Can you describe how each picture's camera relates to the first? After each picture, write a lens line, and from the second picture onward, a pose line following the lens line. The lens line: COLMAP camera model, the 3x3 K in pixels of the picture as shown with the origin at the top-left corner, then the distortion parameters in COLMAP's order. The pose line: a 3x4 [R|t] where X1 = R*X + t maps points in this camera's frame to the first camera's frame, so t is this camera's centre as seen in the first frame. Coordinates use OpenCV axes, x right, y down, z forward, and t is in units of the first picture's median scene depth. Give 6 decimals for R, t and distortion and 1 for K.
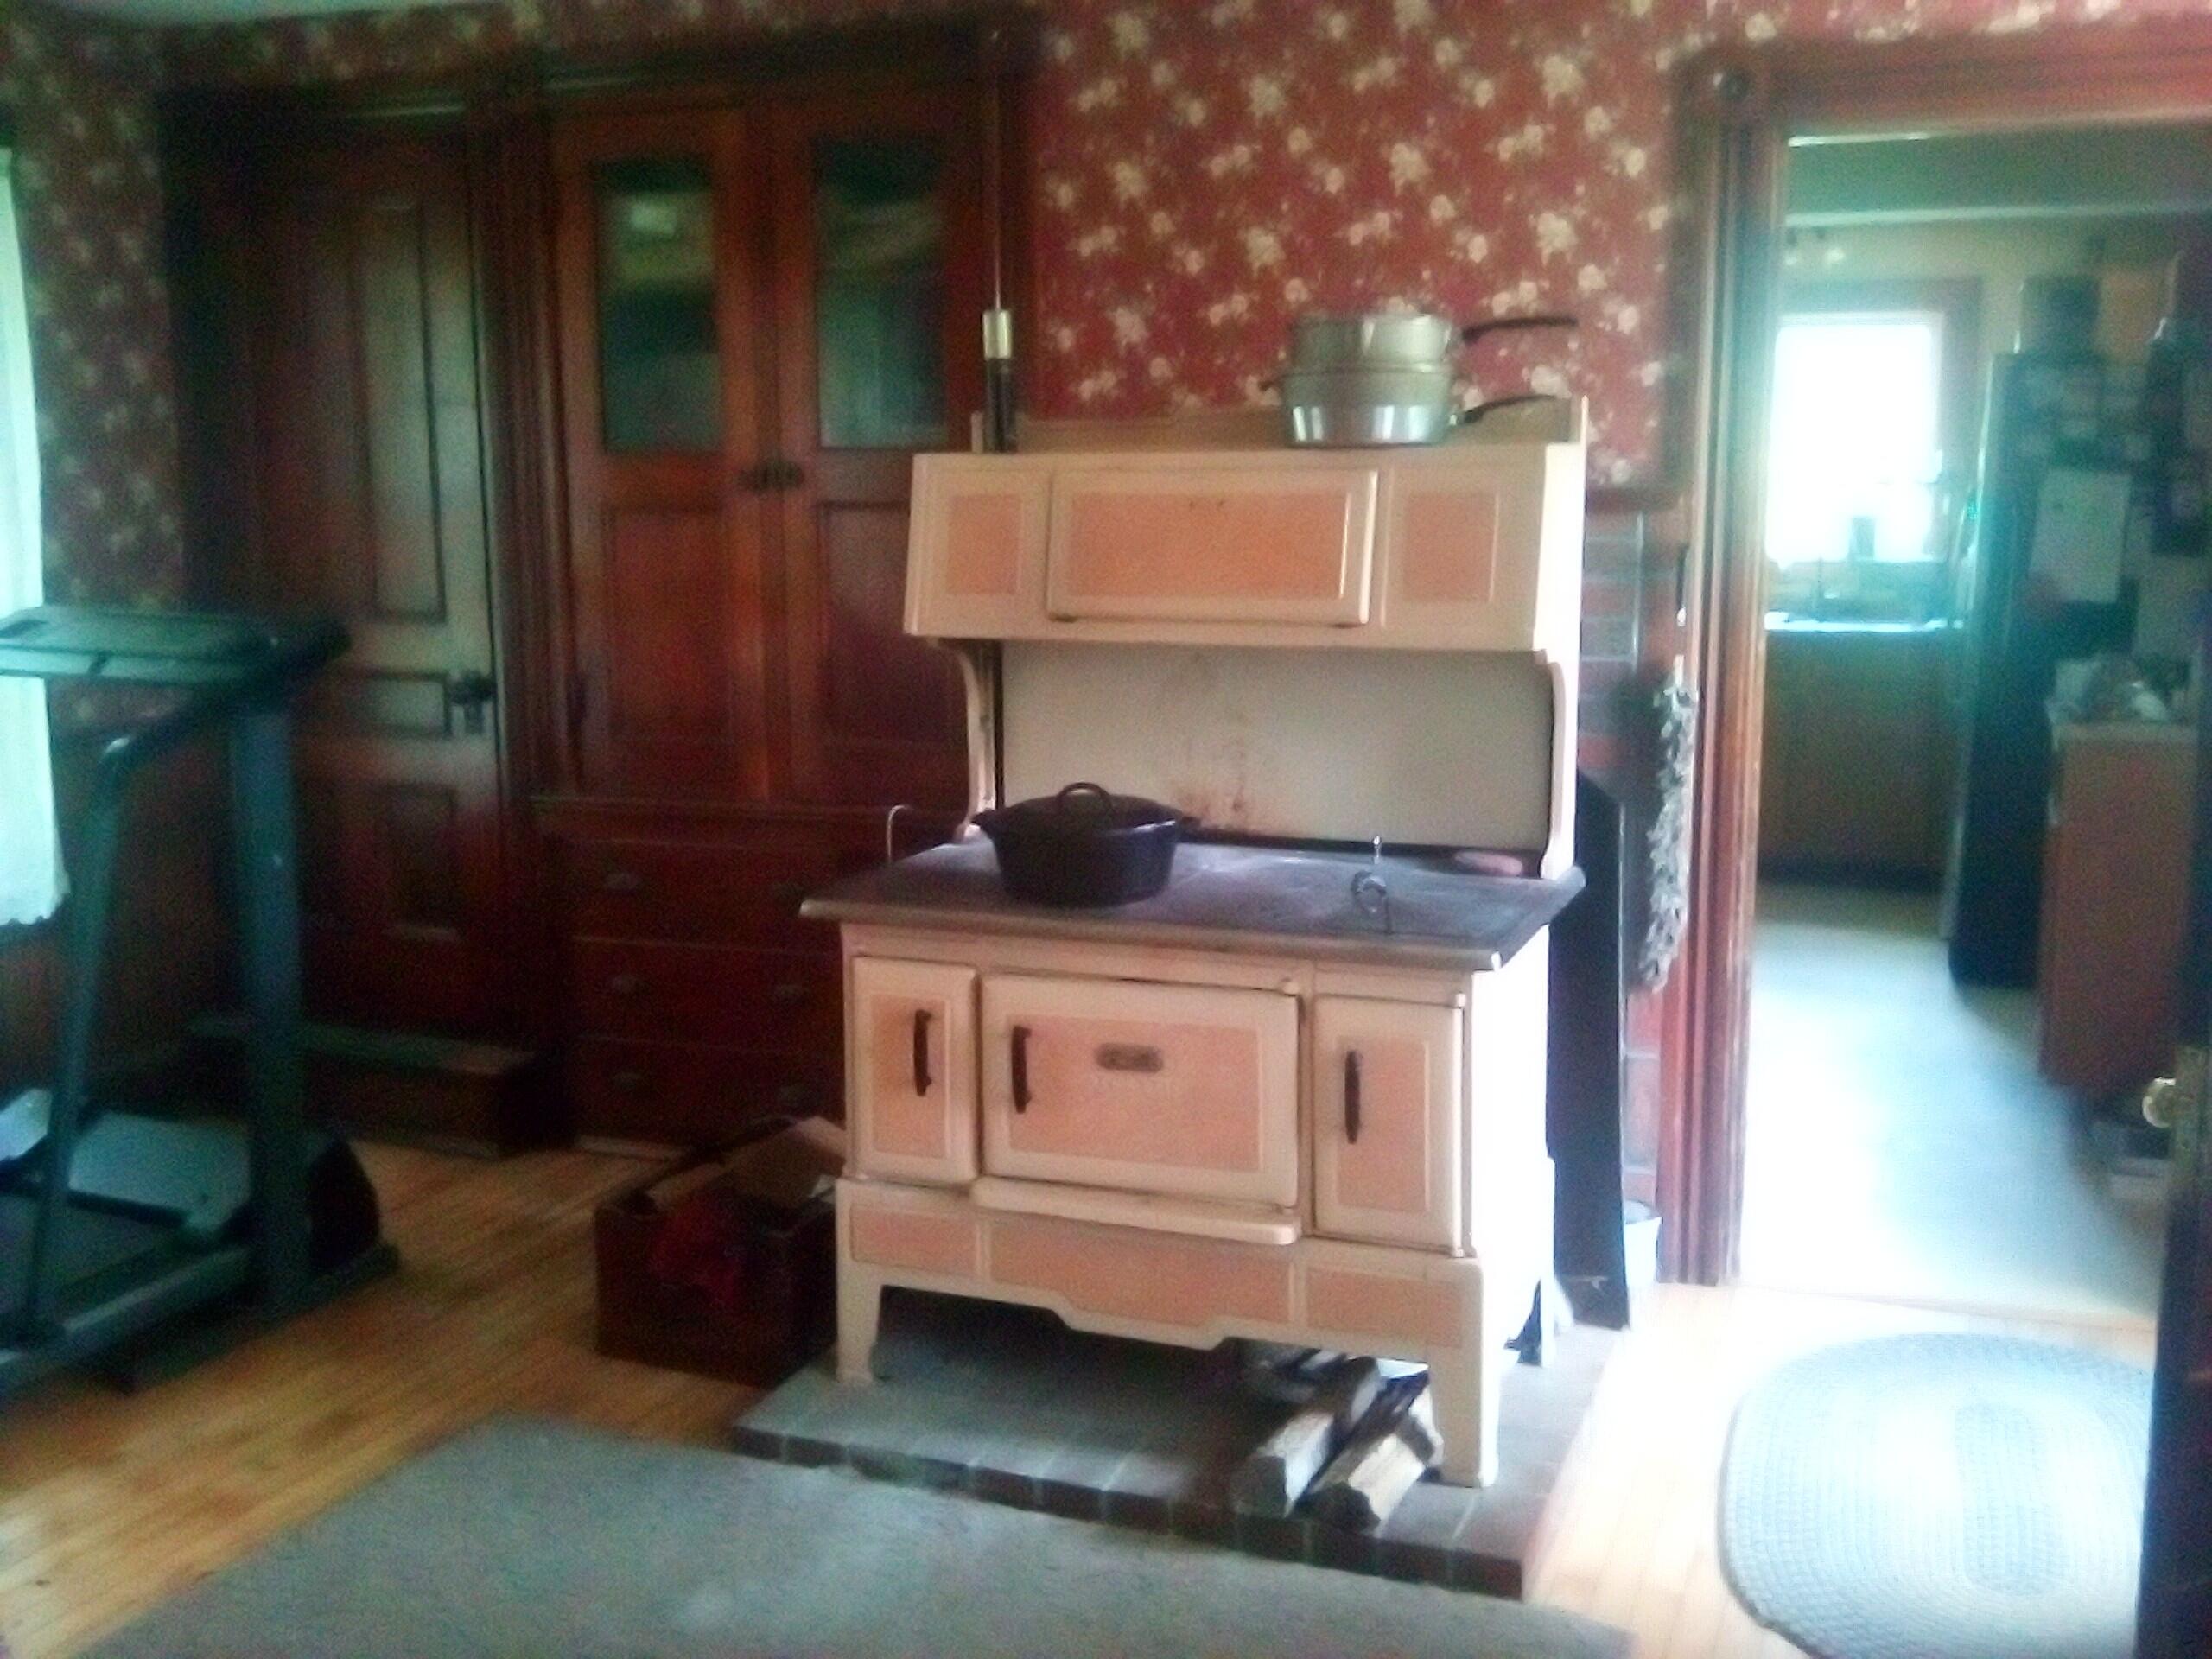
lens RADIAL K [[2179.9, 0, 1106.0], [0, 2179.9, 829.5], [0, 0, 1]] dist [0.232676, -0.635441]
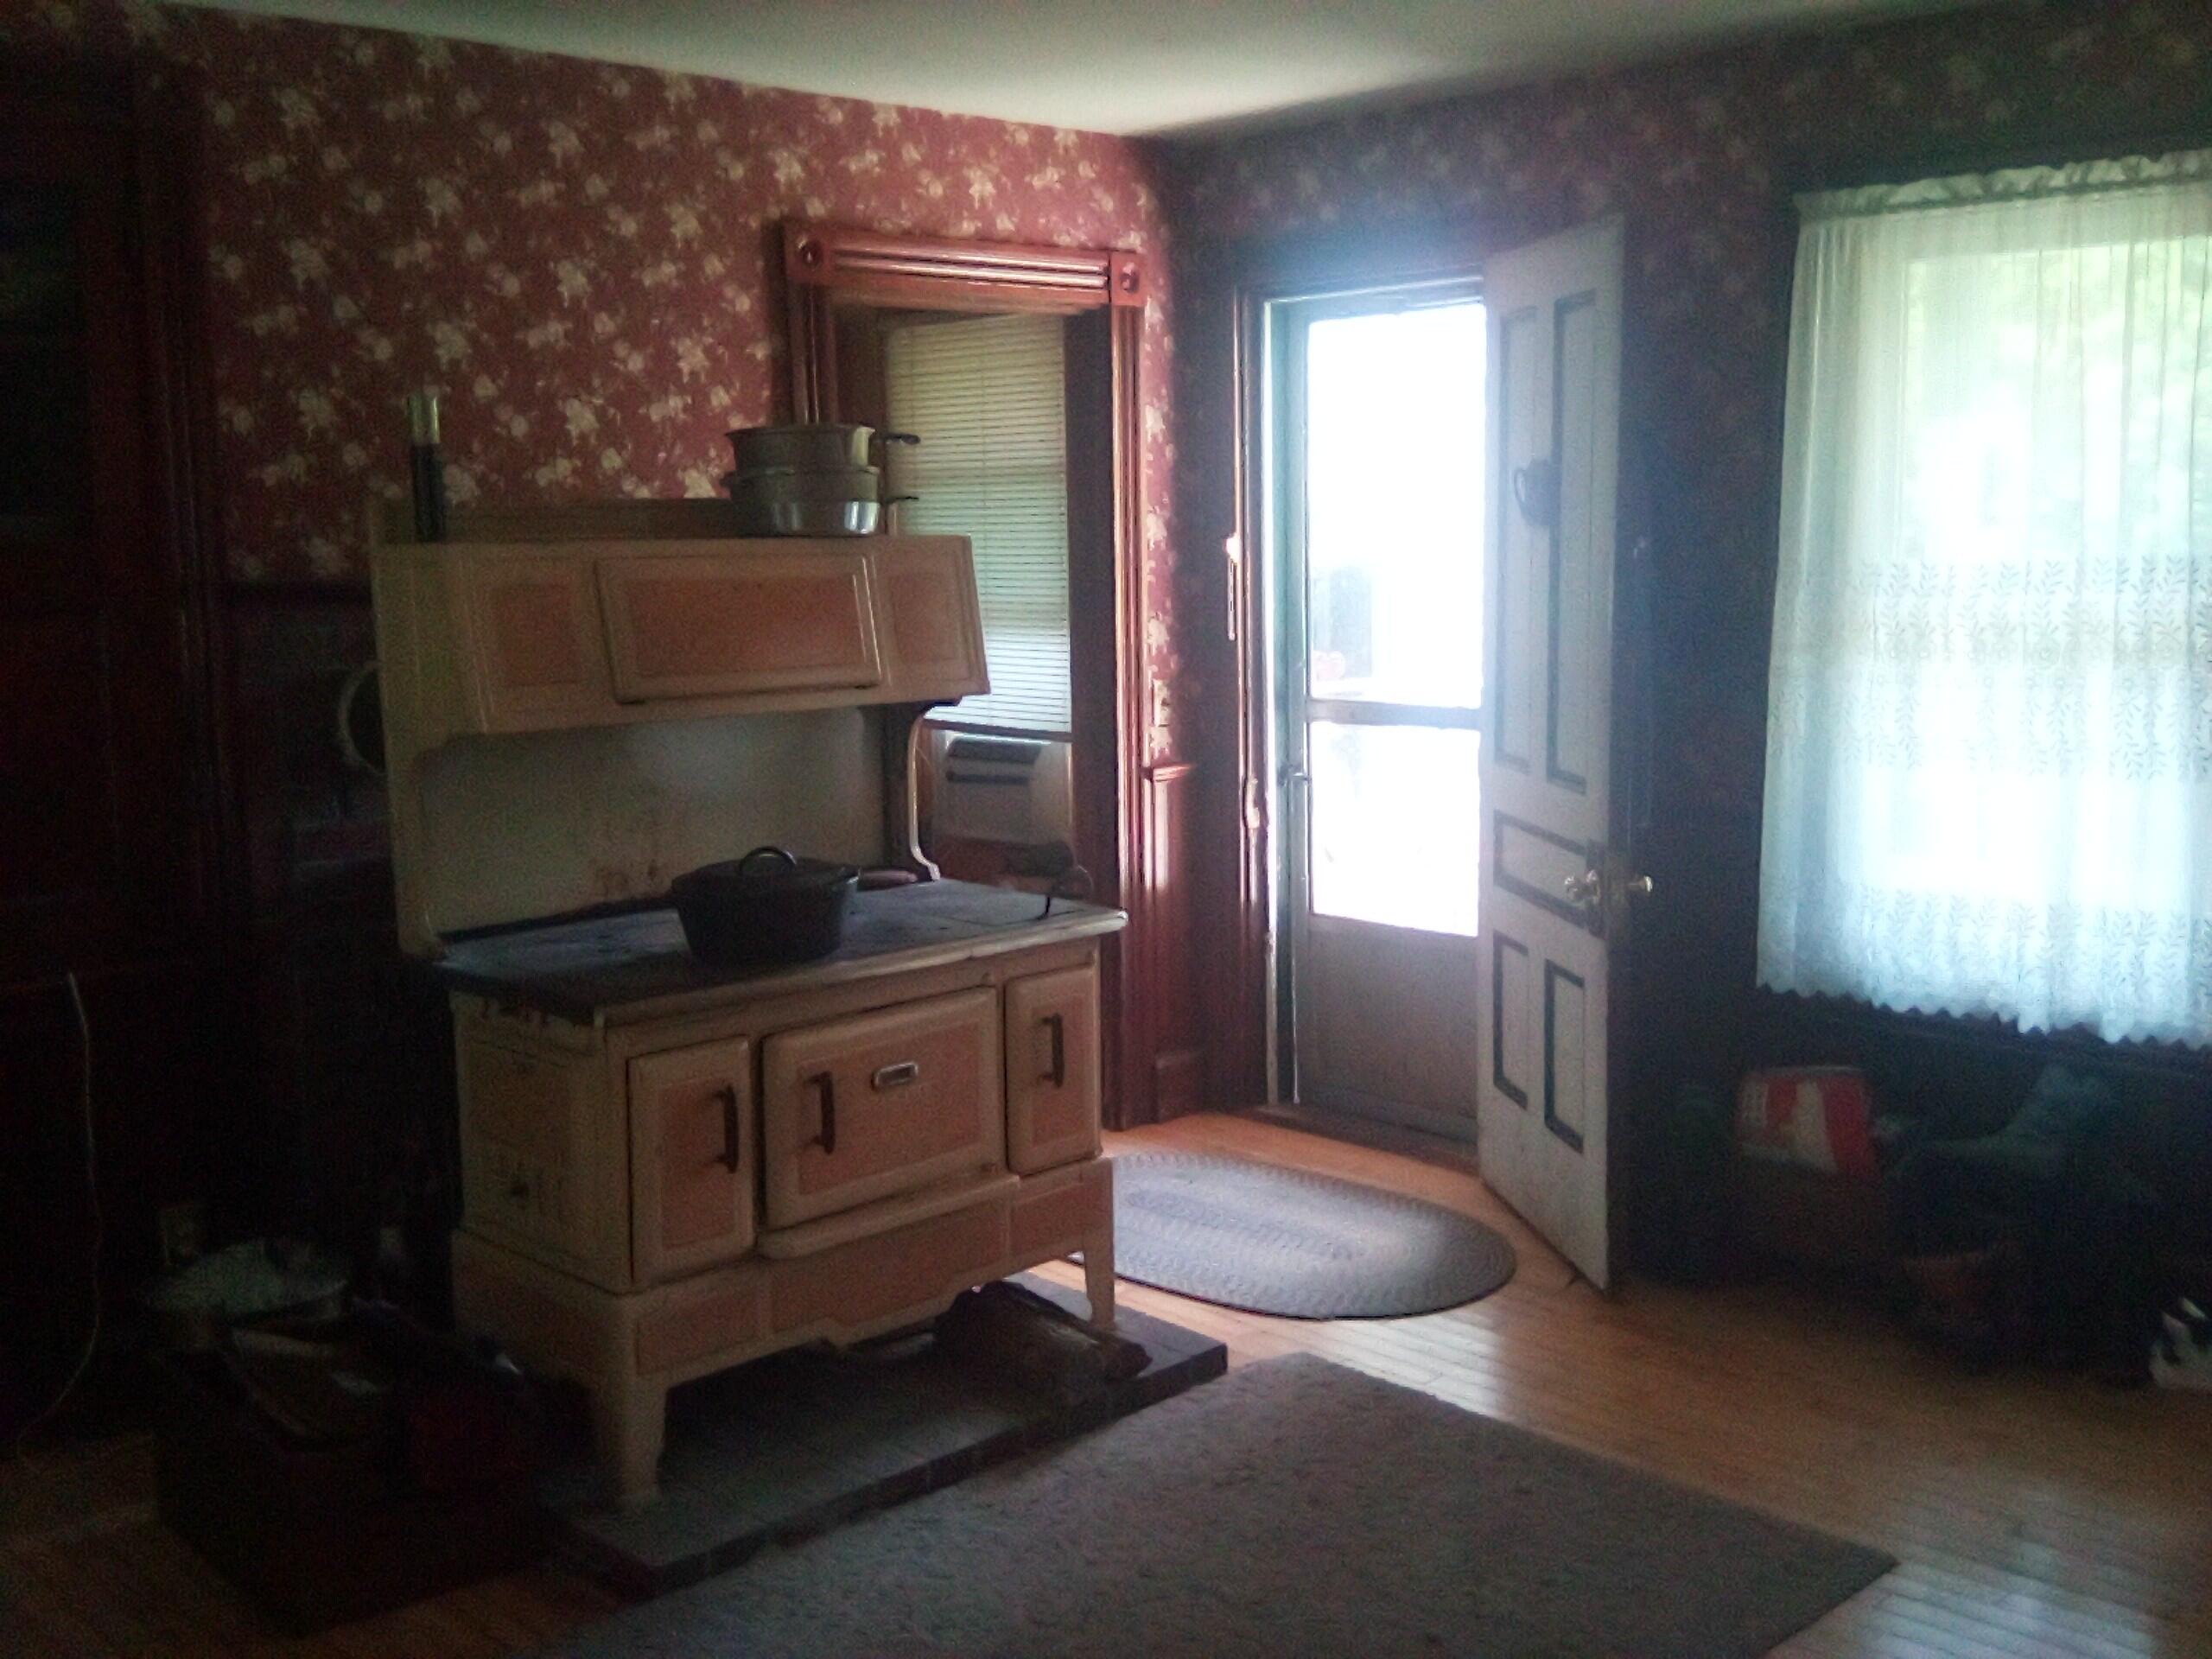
lens RADIAL K [[2179.9, 0, 1106.0], [0, 2179.9, 829.5], [0, 0, 1]] dist [0.232676, -0.635441]
pose [[0.425683, -0.124588, 0.896254, -0.854632], [0.166273, 0.984380, 0.057866, -0.060719], [-0.889465, 0.124391, 0.439749, 0.359384]]
